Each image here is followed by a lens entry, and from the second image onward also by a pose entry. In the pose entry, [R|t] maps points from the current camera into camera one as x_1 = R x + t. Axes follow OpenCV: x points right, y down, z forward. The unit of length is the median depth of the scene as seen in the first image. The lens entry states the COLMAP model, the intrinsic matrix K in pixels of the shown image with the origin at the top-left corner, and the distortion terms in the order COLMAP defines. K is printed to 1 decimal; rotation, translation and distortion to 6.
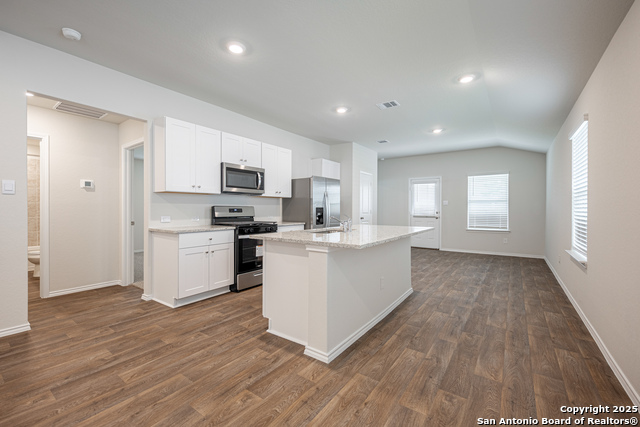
lens RADIAL K [[273.5, 0, 310.4], [0, 273.5, 176.6], [0, 0, 1]] dist [0.000206, -0.002033]
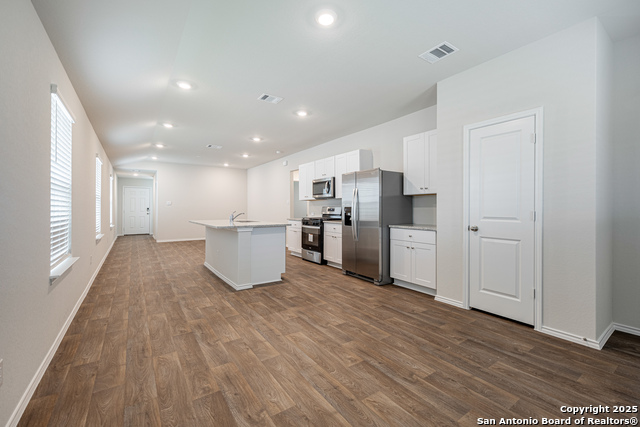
lens RADIAL K [[273.5, 0, 325.5], [0, 273.5, 200.2], [0, 0, 1]] dist [0.000206, -0.002033]
pose [[-0.312413, -0.031121, -0.949437, 1.283396], [0.103622, 0.992383, -0.066625, 0.200350], [0.944278, -0.119197, -0.306808, 1.713381]]
